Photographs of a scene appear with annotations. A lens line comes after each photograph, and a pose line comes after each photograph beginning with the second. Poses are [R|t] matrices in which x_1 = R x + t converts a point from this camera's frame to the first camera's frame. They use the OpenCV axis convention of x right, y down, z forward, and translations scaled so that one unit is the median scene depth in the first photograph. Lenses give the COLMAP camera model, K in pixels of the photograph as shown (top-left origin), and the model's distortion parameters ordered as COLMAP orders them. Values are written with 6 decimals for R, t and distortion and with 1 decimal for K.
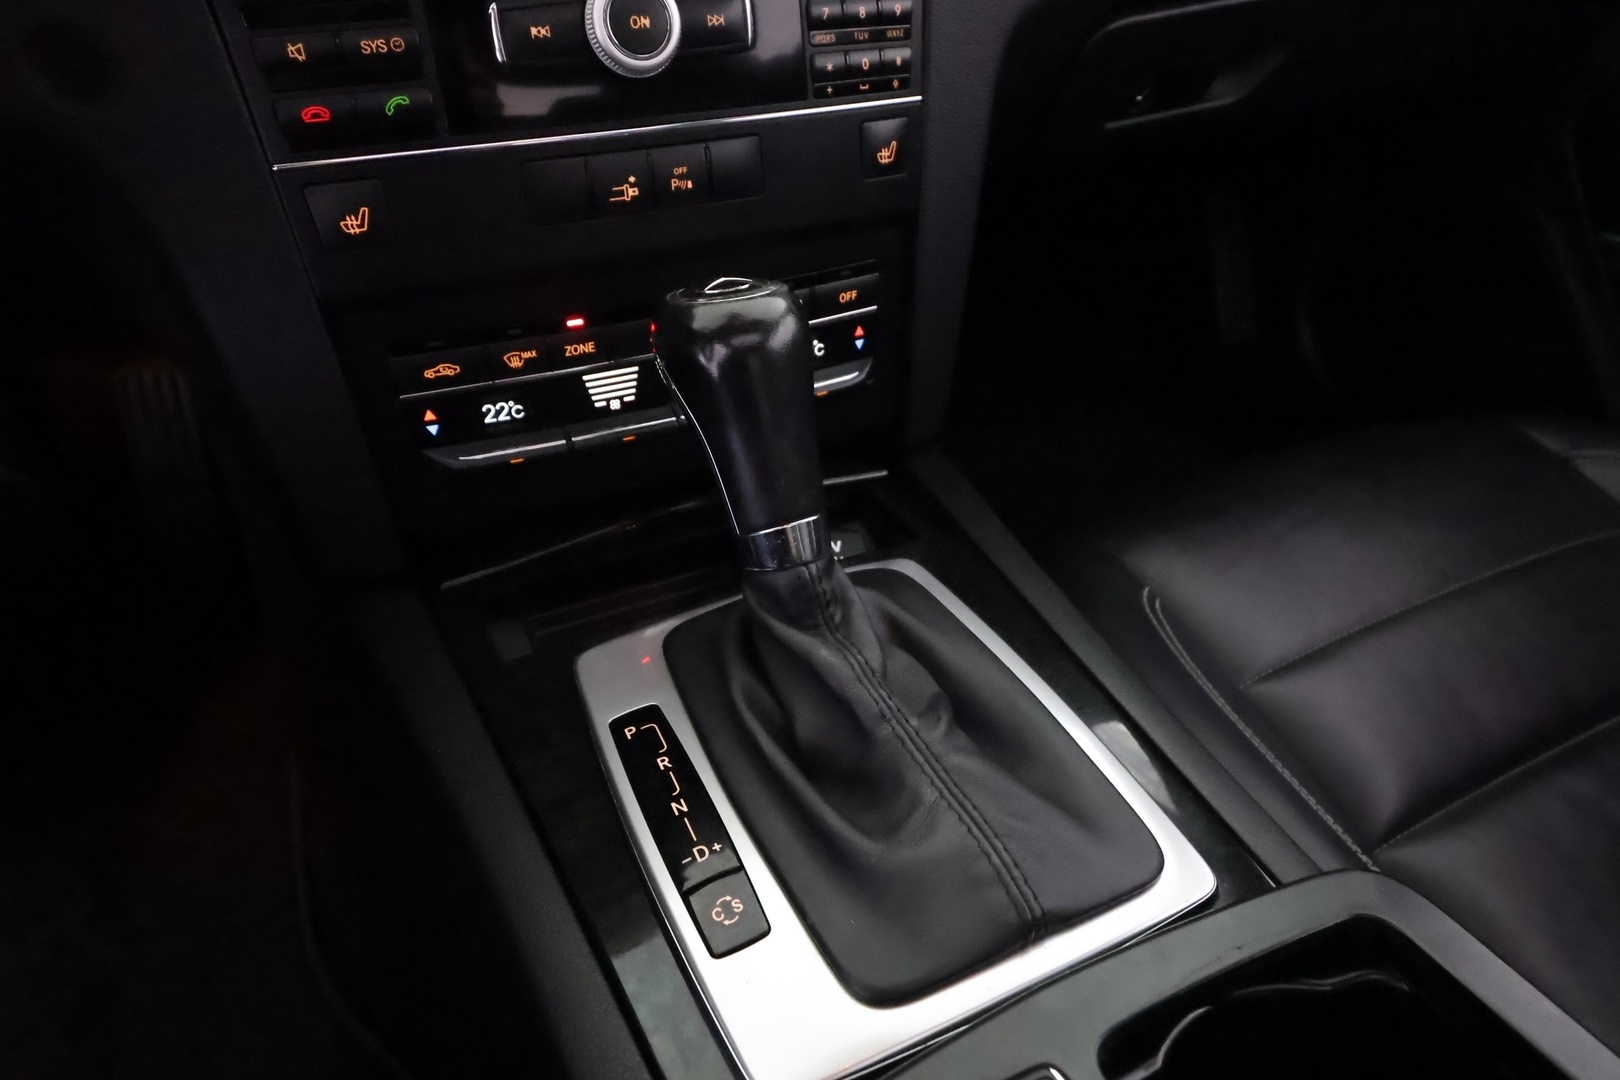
lens RADIAL K [[1099.7, 0, 838.0], [0, 1099.7, 541.2], [0, 0, 1]] dist [0.012023, 0.003743]
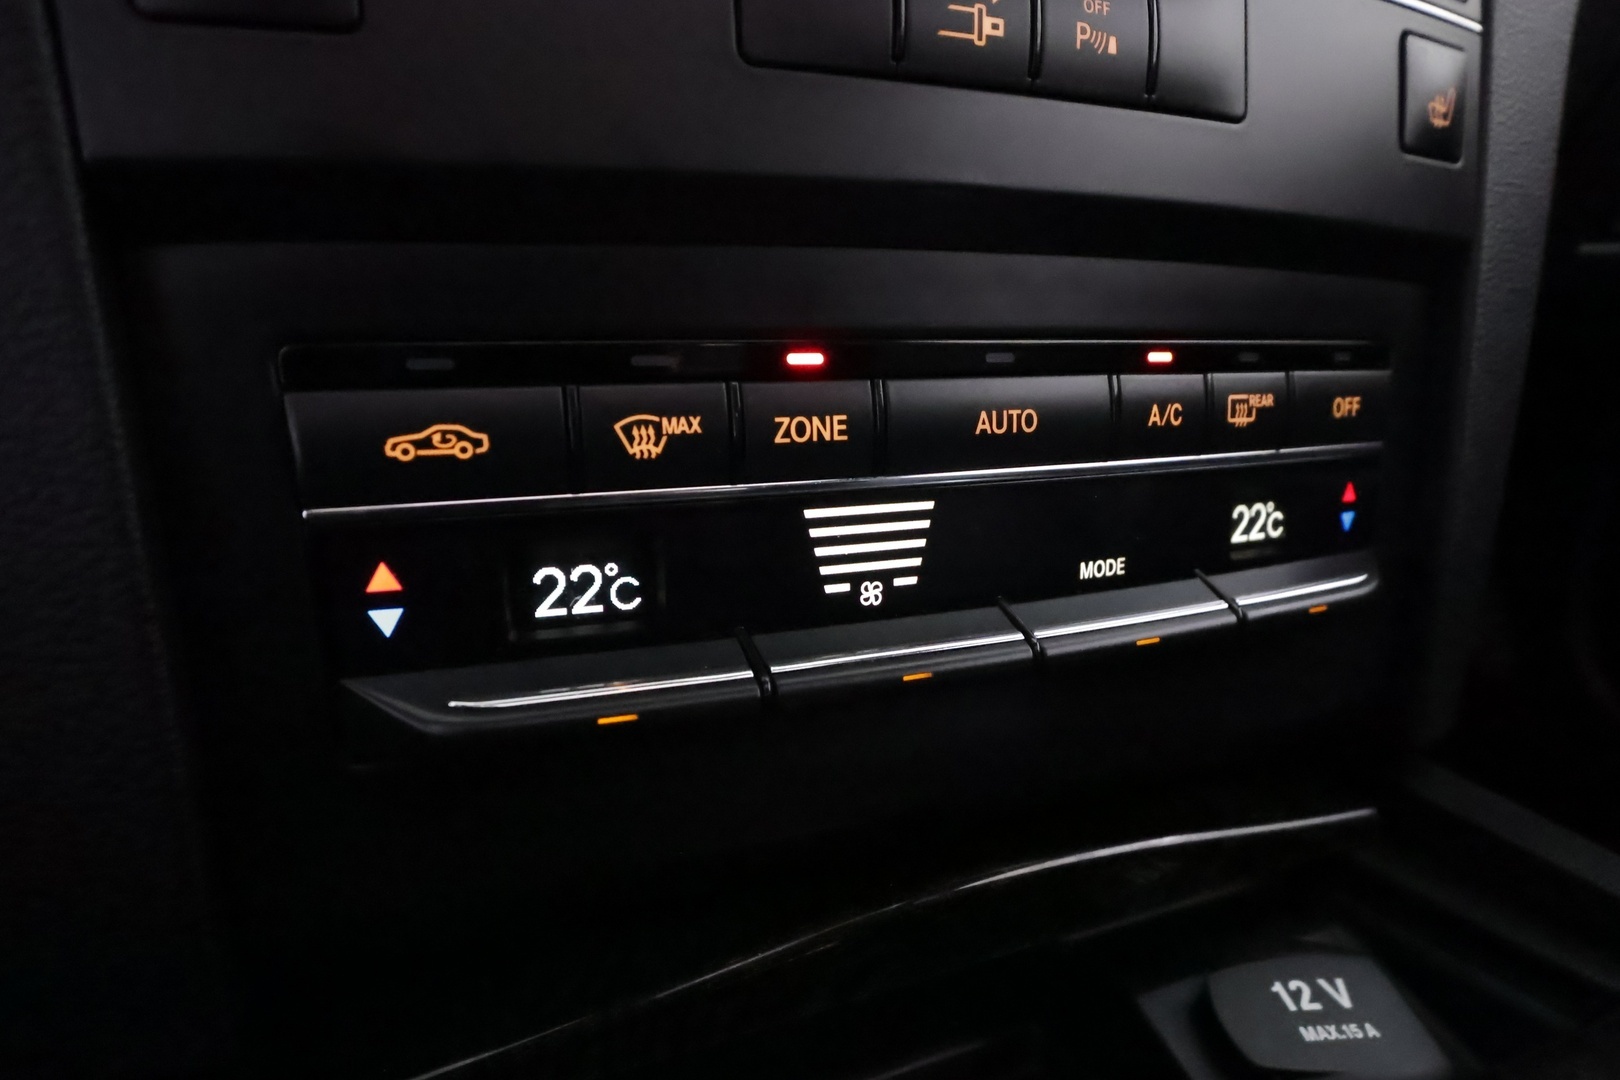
lens RADIAL K [[1099.7, 0, 838.0], [0, 1099.7, 541.2], [0, 0, 1]] dist [0.012023, 0.003743]
pose [[0.999615, 0.027237, -0.005338, -0.219583], [-0.027477, 0.943985, -0.328842, -0.014302], [-0.003918, 0.328862, 0.944370, 0.649076]]
